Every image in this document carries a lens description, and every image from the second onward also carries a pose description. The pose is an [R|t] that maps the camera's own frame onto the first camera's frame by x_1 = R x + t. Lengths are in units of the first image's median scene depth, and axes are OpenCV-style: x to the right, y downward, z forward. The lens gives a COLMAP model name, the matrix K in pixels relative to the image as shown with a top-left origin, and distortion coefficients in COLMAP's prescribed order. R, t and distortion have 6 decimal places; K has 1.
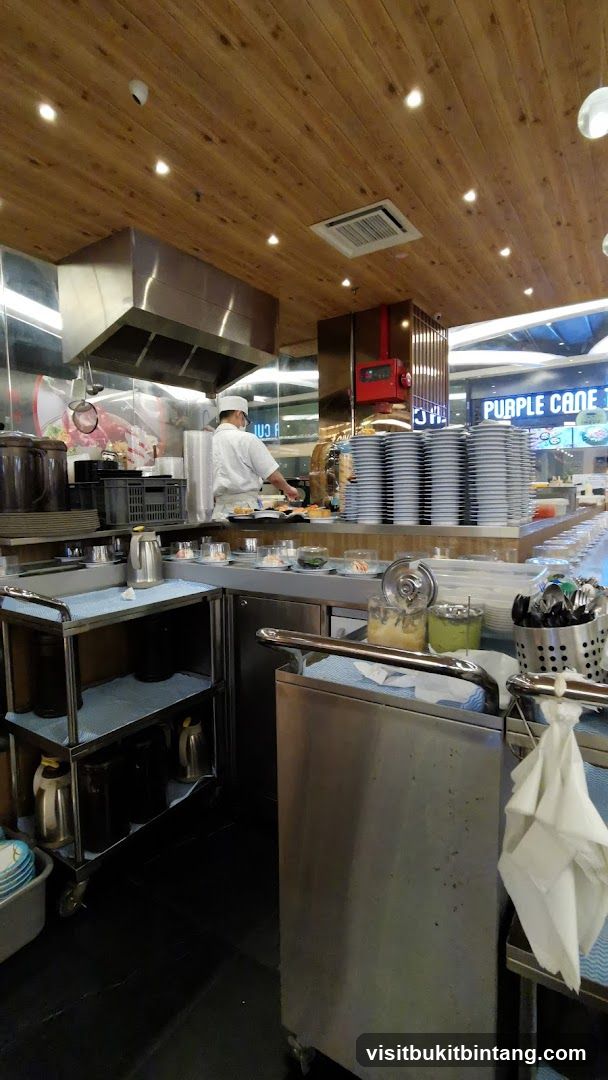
lens RADIAL K [[519.1, 0, 304.0], [0, 519.1, 540.0], [0, 0, 1]] dist [-0.046877, 0.033905]
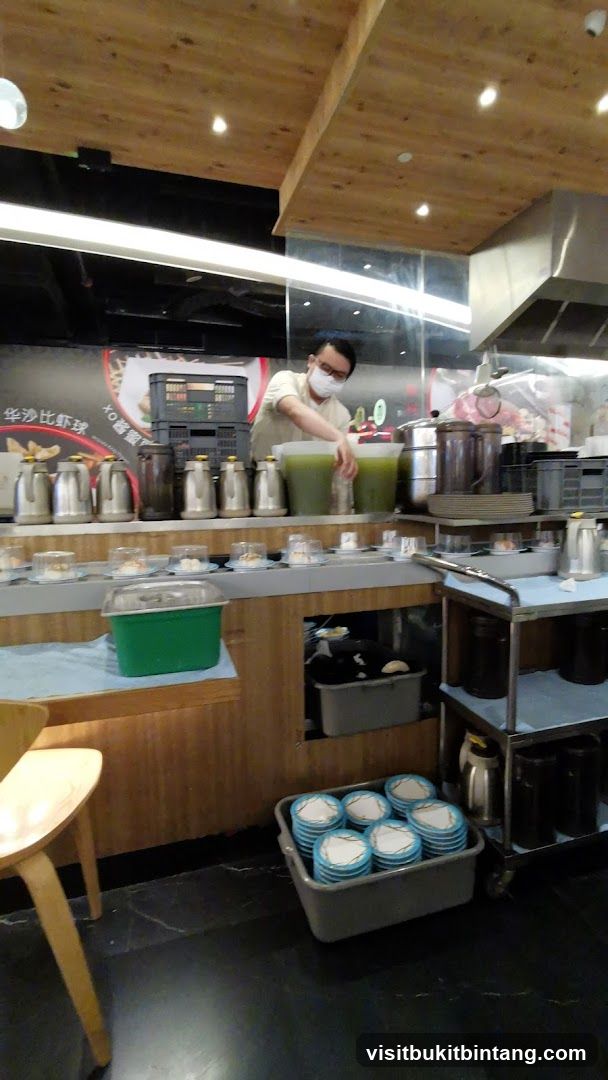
lens RADIAL K [[519.1, 0, 304.0], [0, 519.1, 540.0], [0, 0, 1]] dist [-0.046877, 0.033905]
pose [[0.763537, 0.069442, -0.642019, -0.102405], [-0.051658, 0.997583, 0.046465, 0.005305], [0.643694, -0.002312, 0.765279, -0.004388]]
